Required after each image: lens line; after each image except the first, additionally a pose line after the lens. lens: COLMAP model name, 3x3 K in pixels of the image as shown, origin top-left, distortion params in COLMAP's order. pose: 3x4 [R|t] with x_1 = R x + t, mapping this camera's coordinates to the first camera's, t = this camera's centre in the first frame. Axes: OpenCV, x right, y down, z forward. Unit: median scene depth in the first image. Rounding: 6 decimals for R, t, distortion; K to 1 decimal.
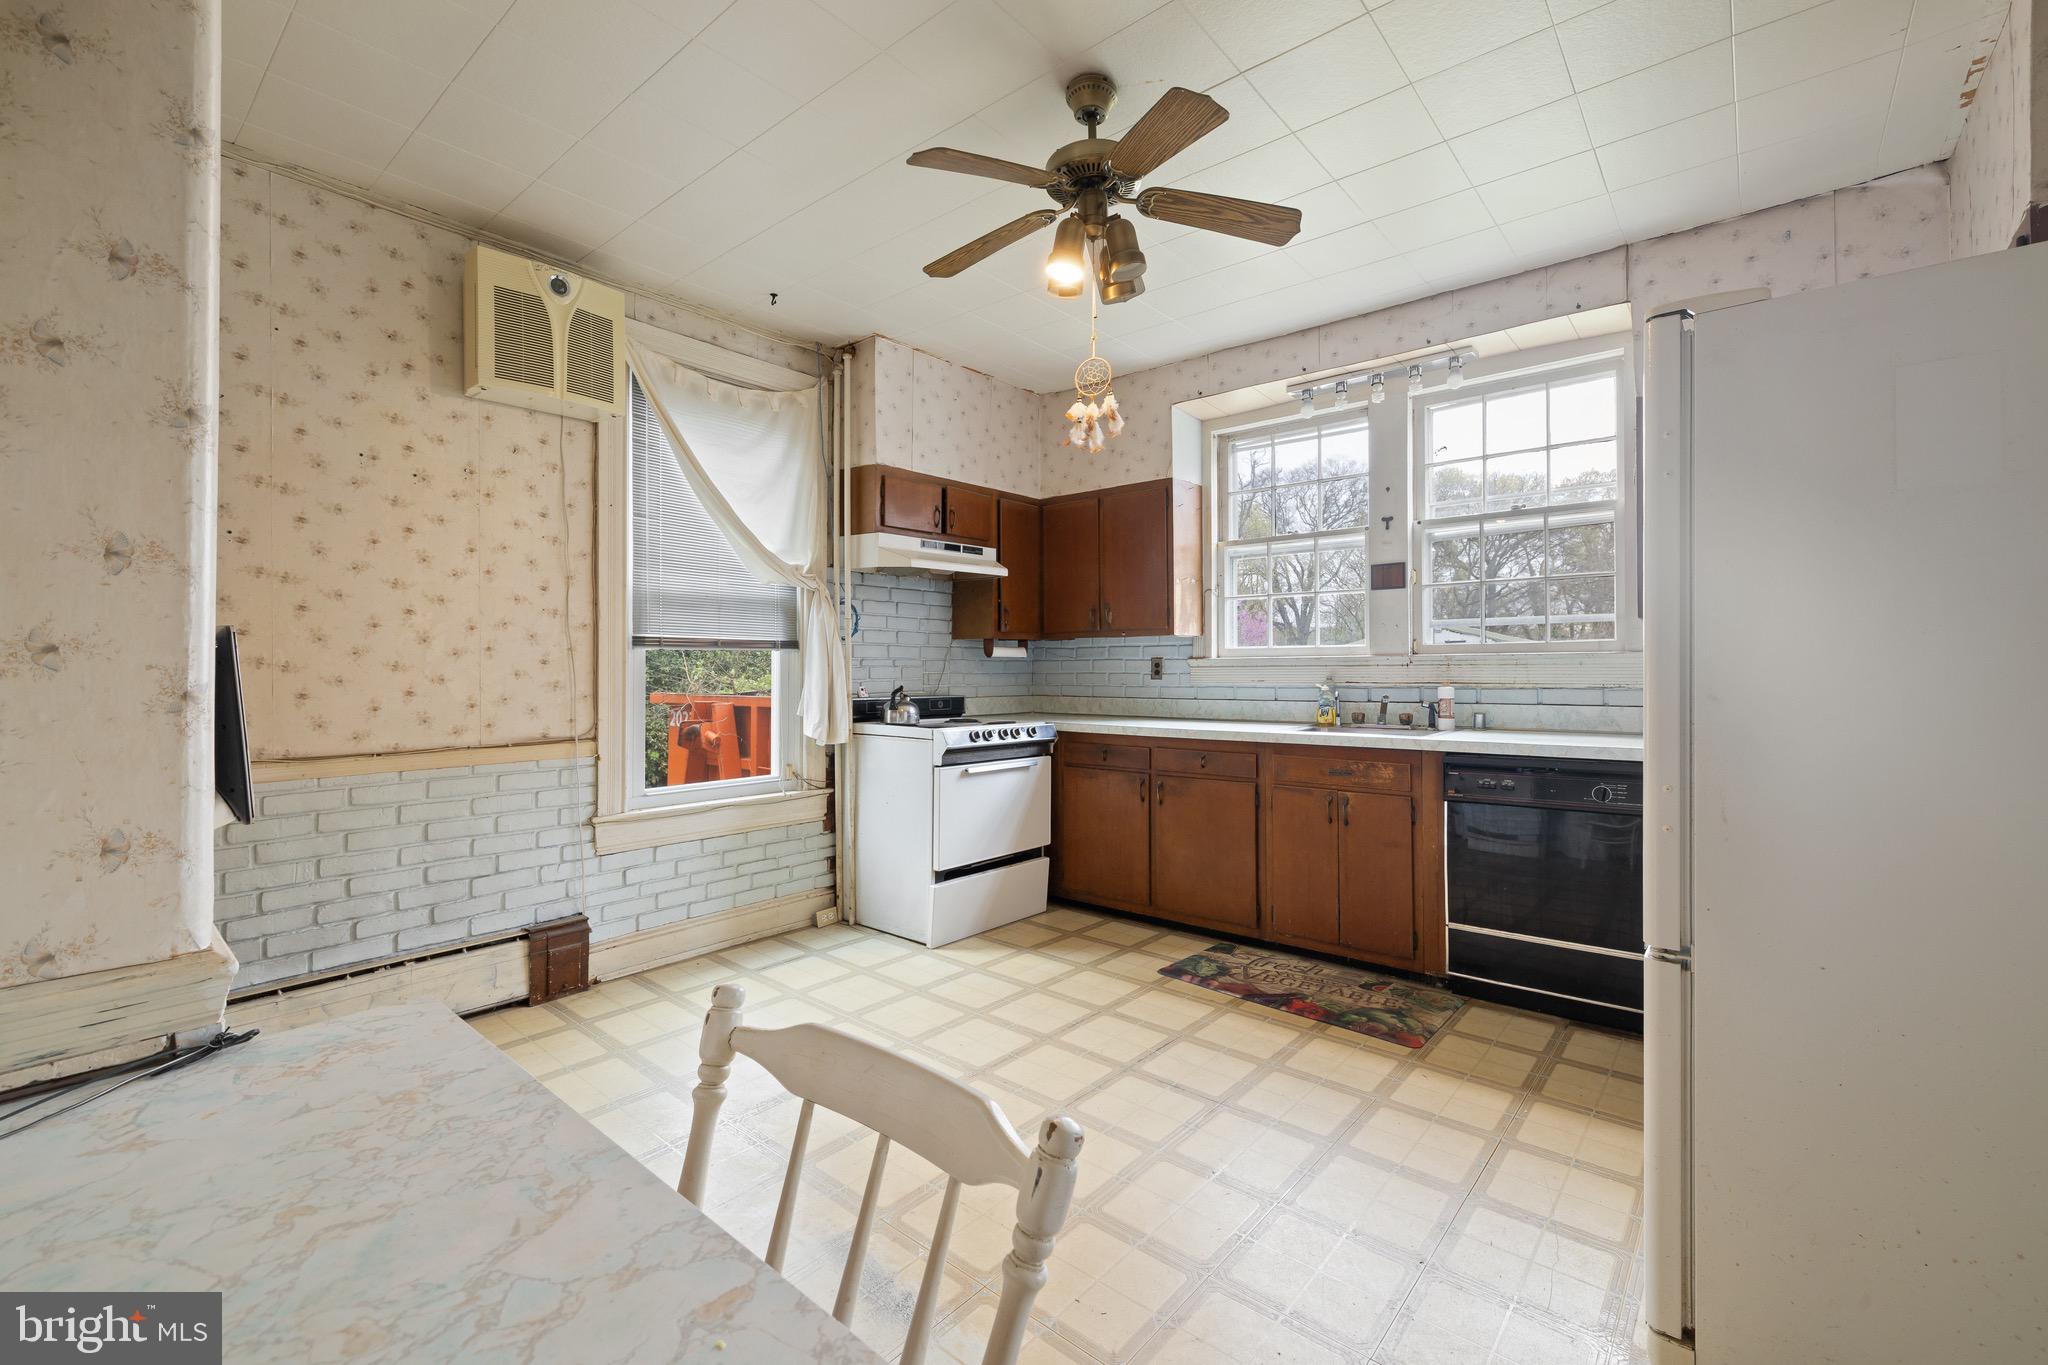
lens RADIAL K [[868.9, 0, 1040.5], [0, 868.9, 665.5], [0, 0, 1]] dist [-0.002081, 0.001588]
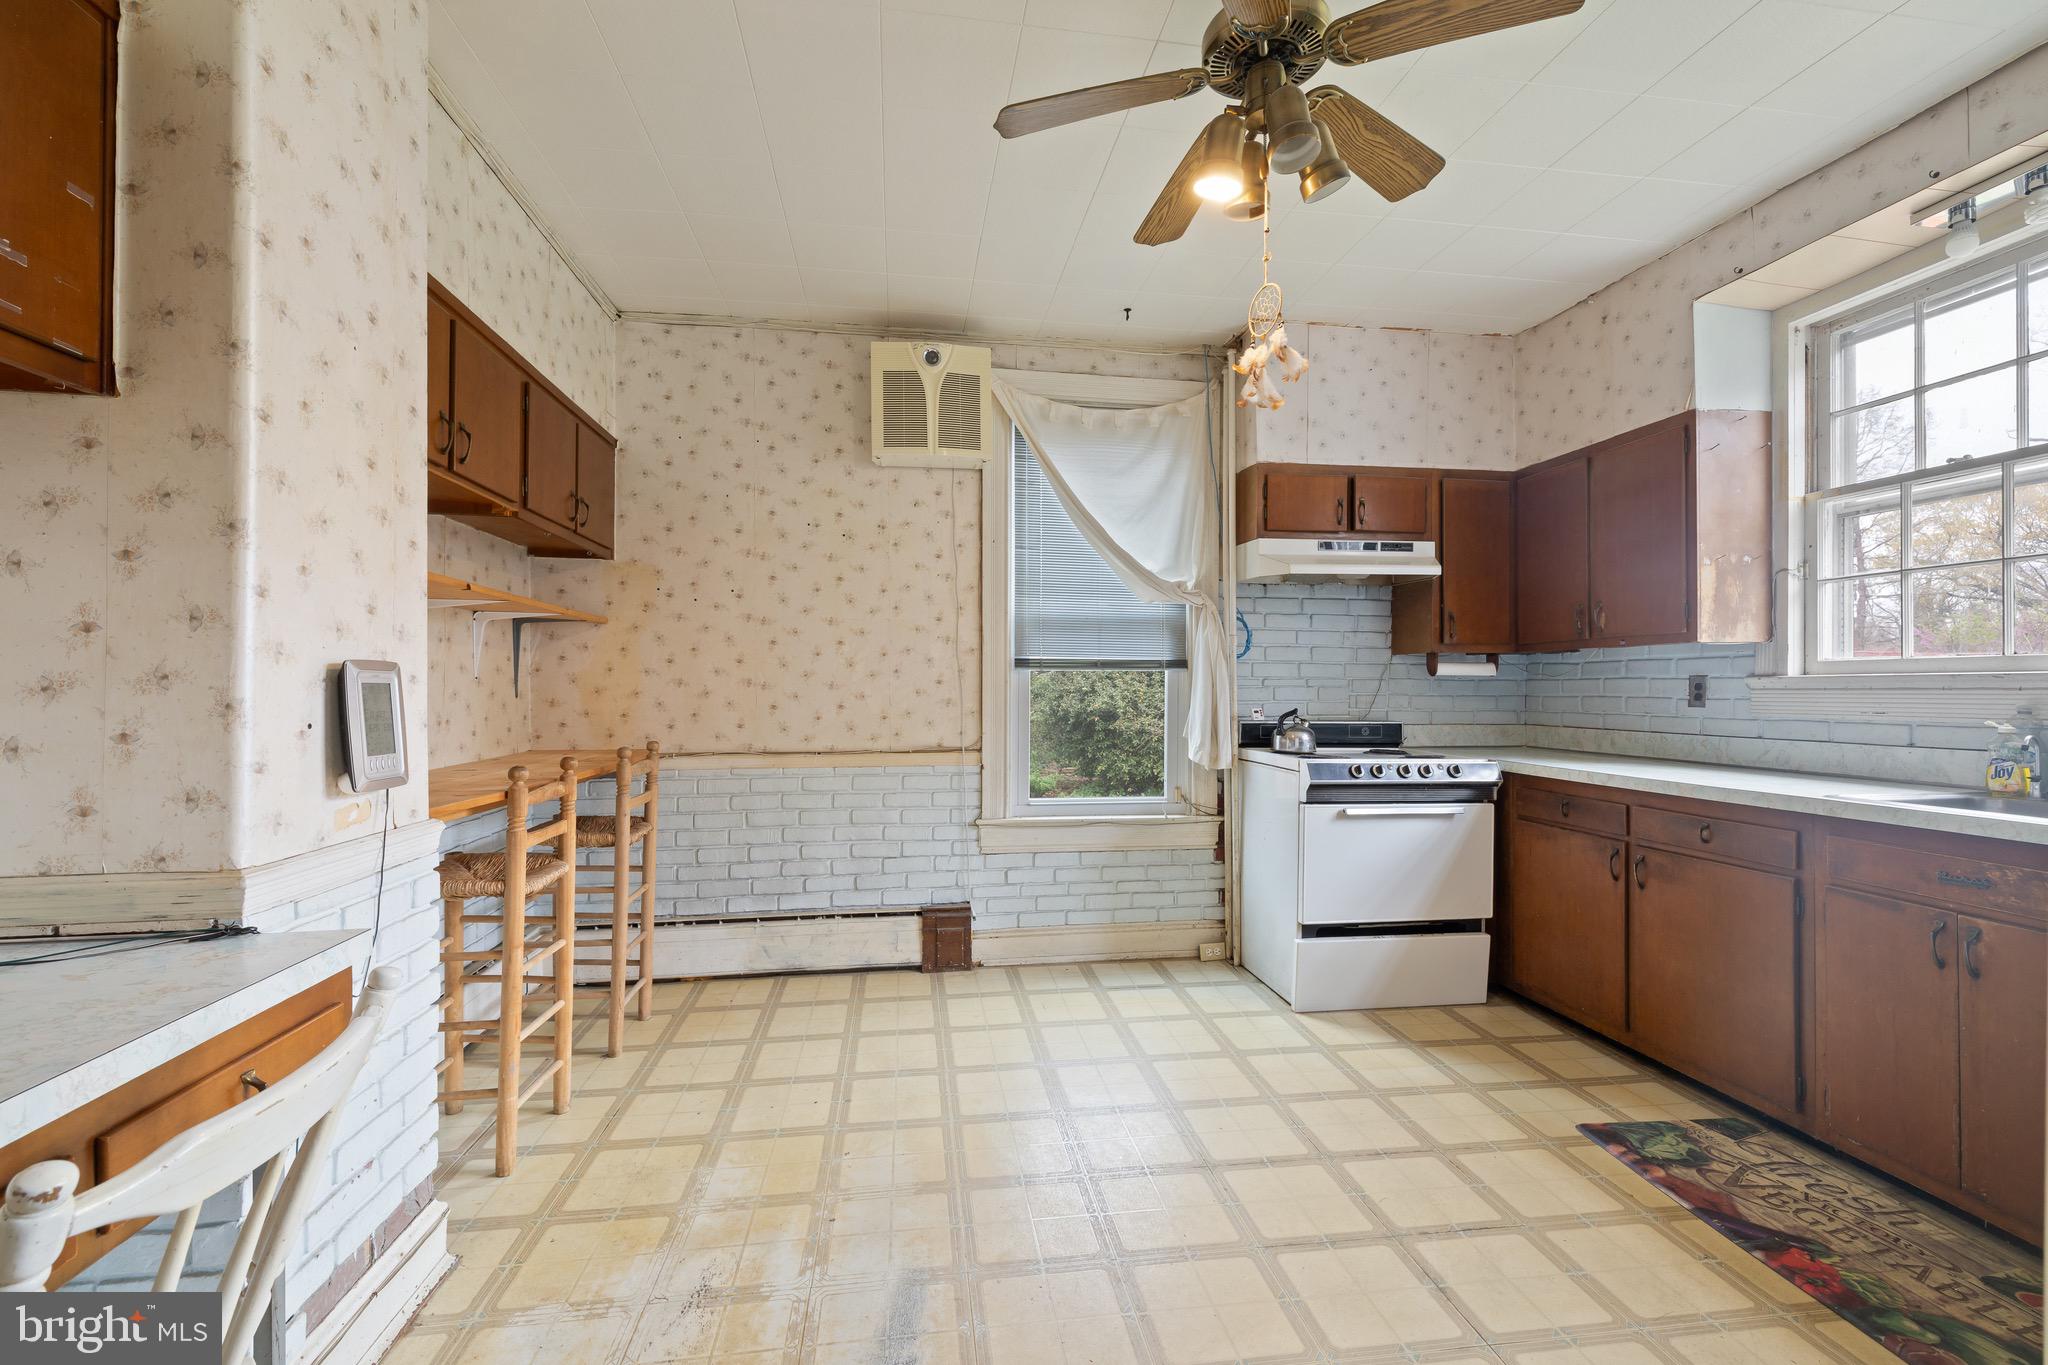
lens RADIAL K [[868.9, 0, 1024.6], [0, 868.9, 689.4], [0, 0, 1]] dist [-0.002081, 0.001588]
pose [[0.745254, 0.006158, -0.666752, 0.260998], [-0.002108, 0.999974, 0.006879, -0.002041], [0.666778, -0.003722, 0.745247, 0.181480]]
